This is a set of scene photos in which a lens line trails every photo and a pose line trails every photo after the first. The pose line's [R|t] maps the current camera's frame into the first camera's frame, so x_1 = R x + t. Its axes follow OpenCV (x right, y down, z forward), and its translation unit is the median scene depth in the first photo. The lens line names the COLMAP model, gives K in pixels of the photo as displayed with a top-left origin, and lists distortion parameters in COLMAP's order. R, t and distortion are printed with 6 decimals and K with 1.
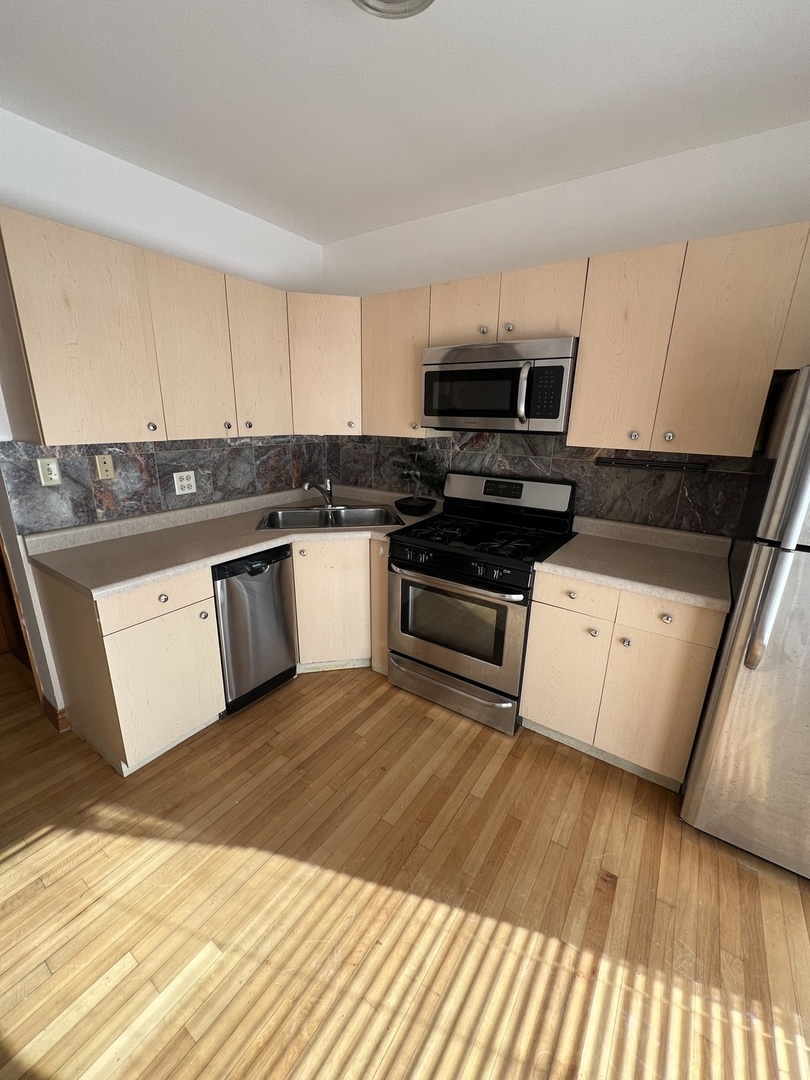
lens RADIAL K [[430.0, 0, 402.2], [0, 430.0, 543.5], [0, 0, 1]] dist [-0.001378, -0.000638]
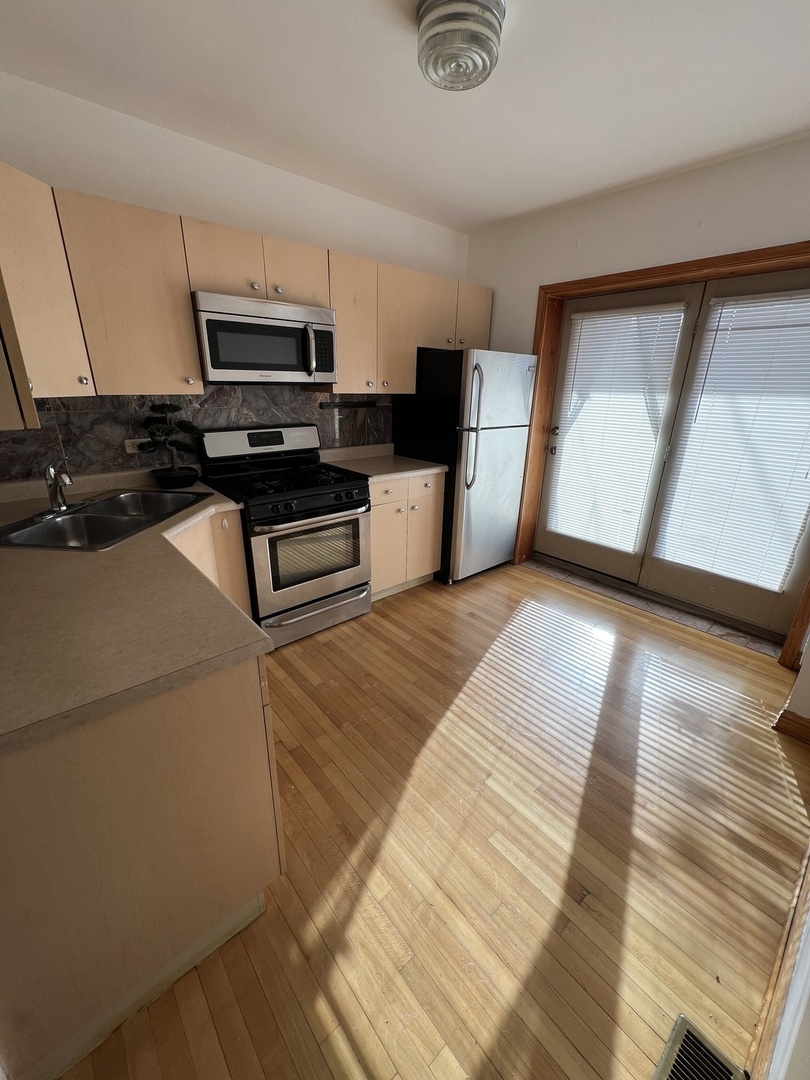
lens RADIAL K [[430.0, 0, 402.2], [0, 430.0, 543.5], [0, 0, 1]] dist [-0.001378, -0.000638]
pose [[0.255265, -0.352449, 0.900344, -0.969777], [0.270999, 0.919949, 0.283291, -0.123631], [-0.928116, 0.171678, 0.330344, 0.457280]]
